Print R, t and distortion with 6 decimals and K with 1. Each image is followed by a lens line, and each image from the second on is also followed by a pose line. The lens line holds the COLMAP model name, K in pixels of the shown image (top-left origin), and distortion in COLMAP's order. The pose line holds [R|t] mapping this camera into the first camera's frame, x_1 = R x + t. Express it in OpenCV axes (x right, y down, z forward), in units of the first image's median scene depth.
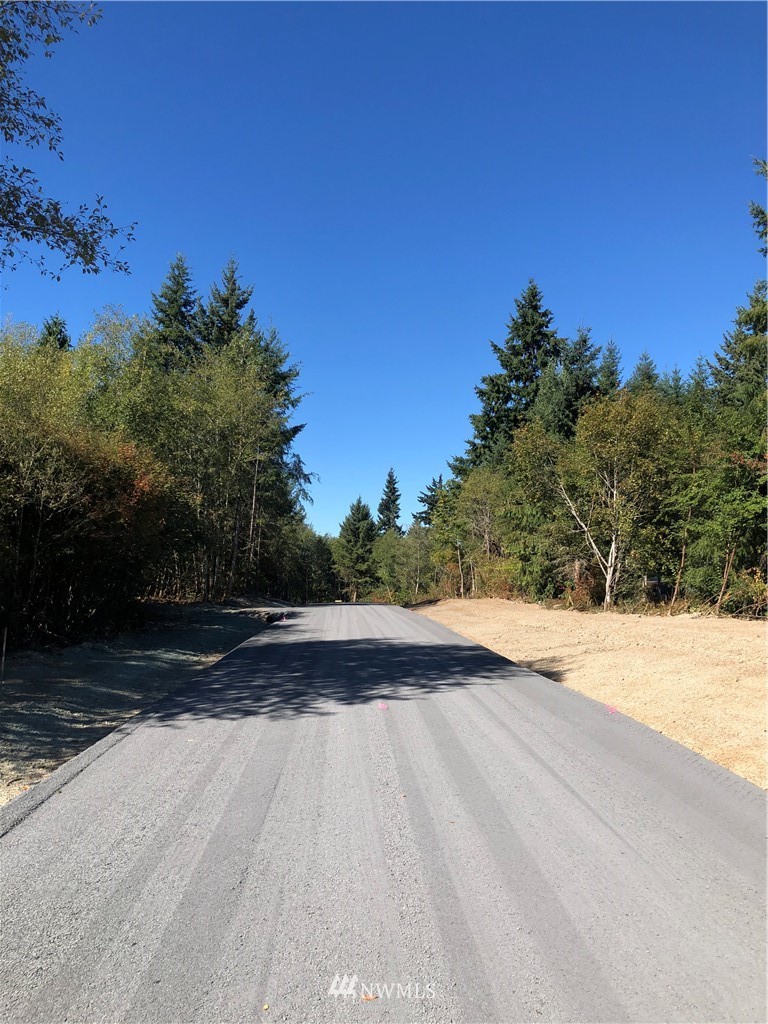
lens RADIAL K [[831.9, 0, 383.3], [0, 831.9, 513.4], [0, 0, 1]] dist [0.012344, -0.000539]
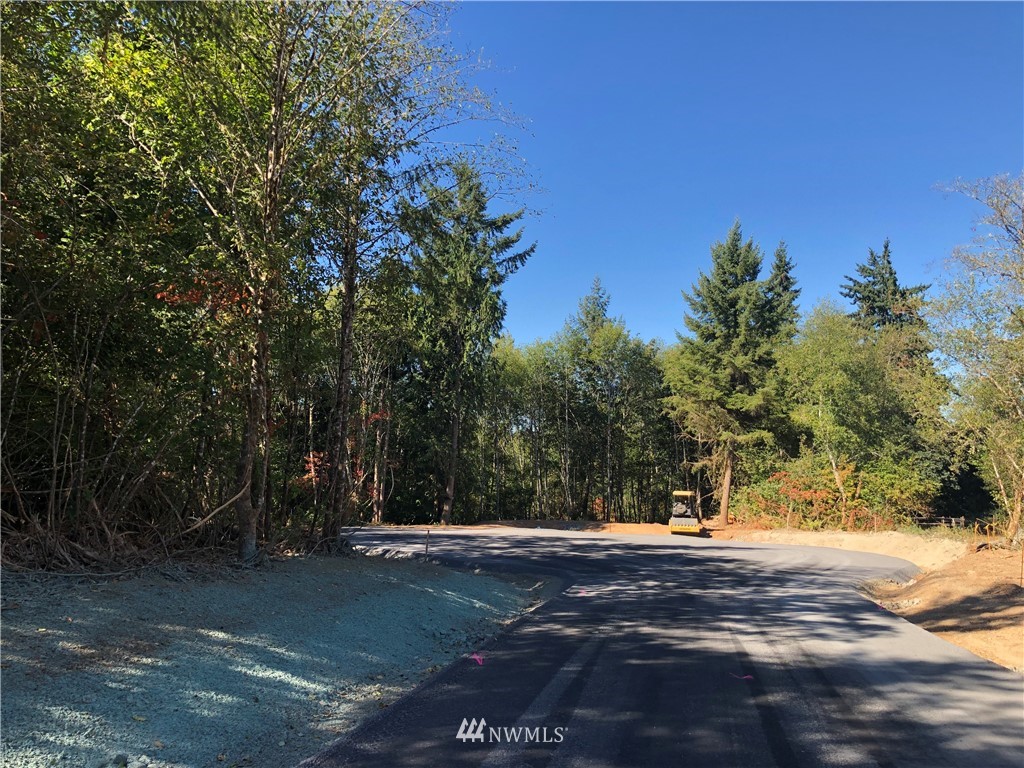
lens RADIAL K [[831.9, 0, 508.7], [0, 831.9, 386.9], [0, 0, 1]] dist [0.012344, -0.000539]
pose [[0.965529, -0.007761, -0.260181, -0.022674], [0.007635, 0.999970, -0.001492, 0.041571], [0.260184, -0.000546, 0.965559, 0.446839]]
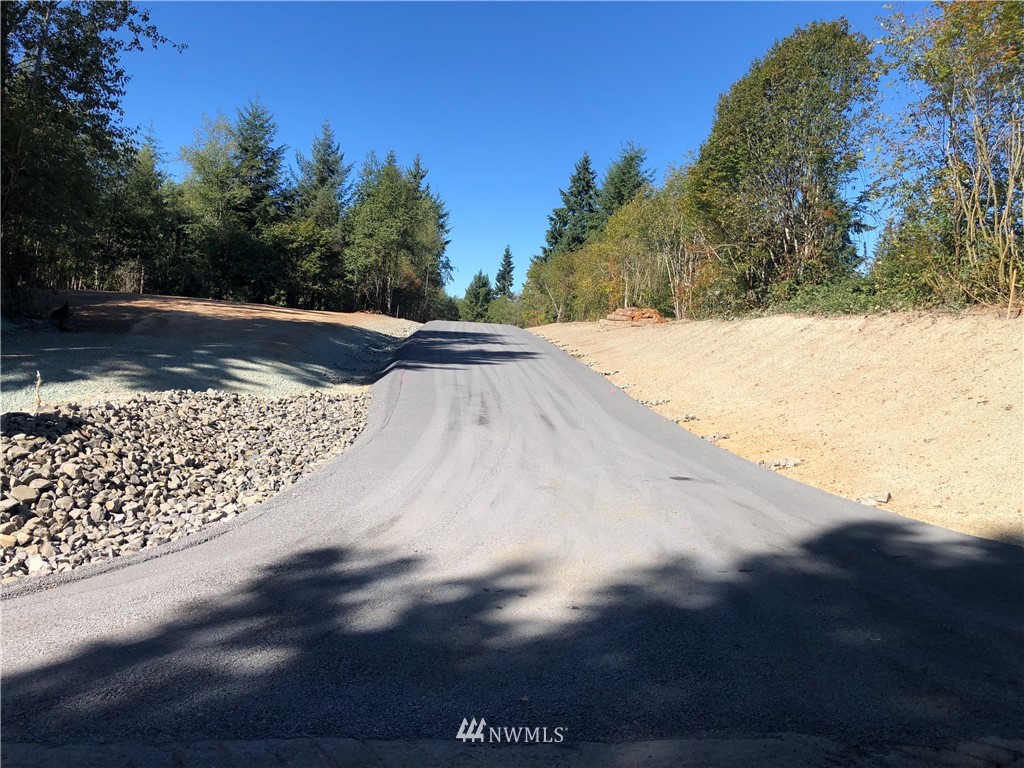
lens RADIAL K [[831.9, 0, 507.9], [0, 831.9, 384.8], [0, 0, 1]] dist [0.012344, -0.000539]
pose [[0.998603, 0.052524, 0.005783, 0.036171], [-0.052832, 0.990409, 0.127670, -0.019635], [0.000979, -0.127798, 0.991800, -0.772775]]
